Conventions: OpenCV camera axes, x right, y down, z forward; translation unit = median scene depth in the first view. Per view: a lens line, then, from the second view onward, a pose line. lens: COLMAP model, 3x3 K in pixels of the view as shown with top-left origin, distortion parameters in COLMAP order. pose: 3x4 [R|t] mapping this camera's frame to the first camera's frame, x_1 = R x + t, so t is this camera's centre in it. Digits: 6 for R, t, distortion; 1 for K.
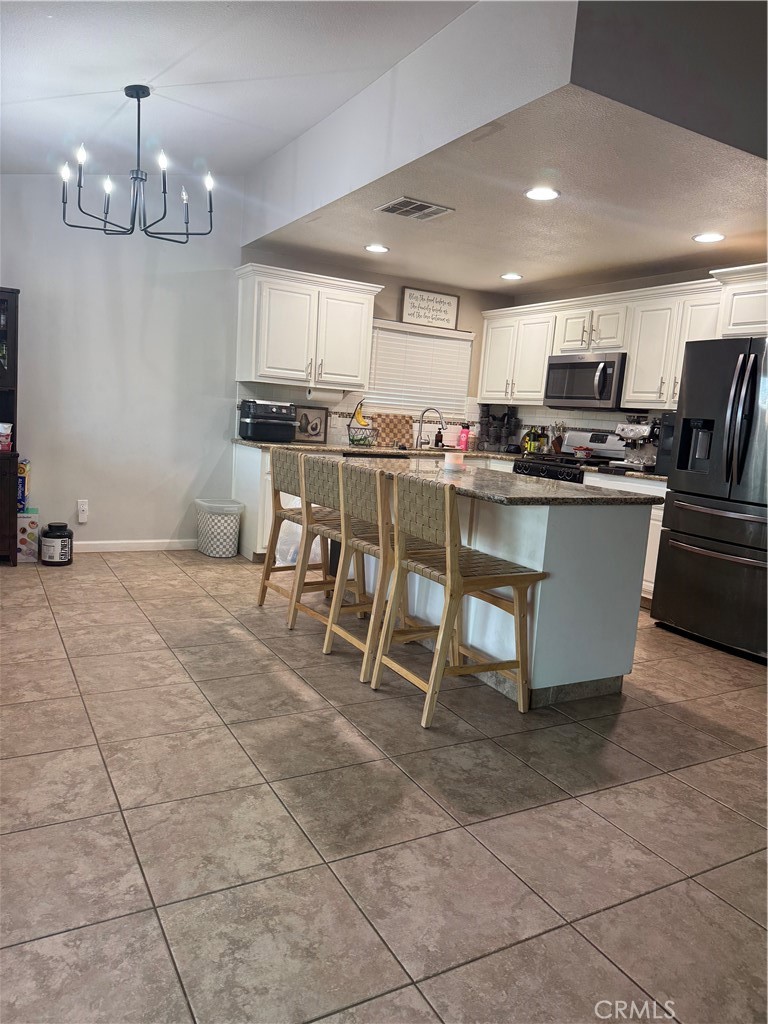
lens RADIAL K [[724.6, 0, 392.9], [0, 724.6, 506.7], [0, 0, 1]] dist [0.060596, -0.077770]
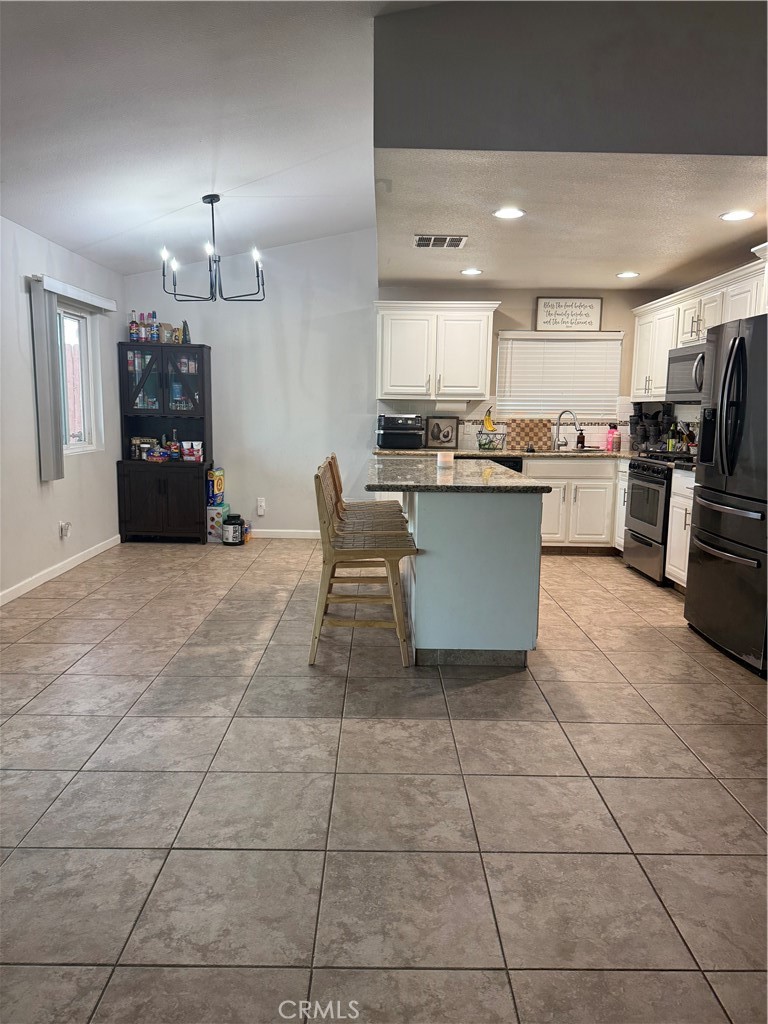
lens RADIAL K [[724.6, 0, 388.3], [0, 724.6, 513.5], [0, 0, 1]] dist [0.060596, -0.077770]
pose [[0.871118, 0.009450, -0.490983, 0.451370], [-0.013202, 0.999904, -0.004179, 0.023199], [0.490896, 0.010122, 0.871159, -0.028418]]
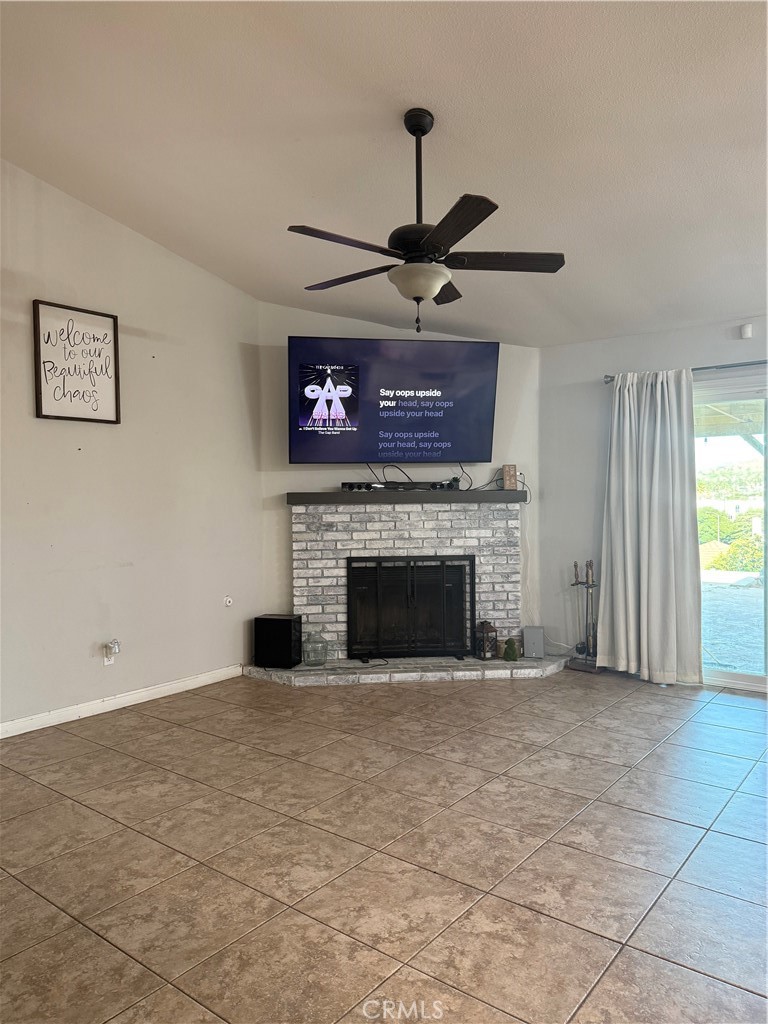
lens RADIAL K [[724.6, 0, 386.3], [0, 724.6, 510.2], [0, 0, 1]] dist [0.060596, -0.077770]
pose [[-0.924428, -0.058097, -0.376904, 0.626646], [-0.107098, 0.988104, 0.110369, -0.076131], [0.366008, 0.142394, -0.919653, 0.806844]]
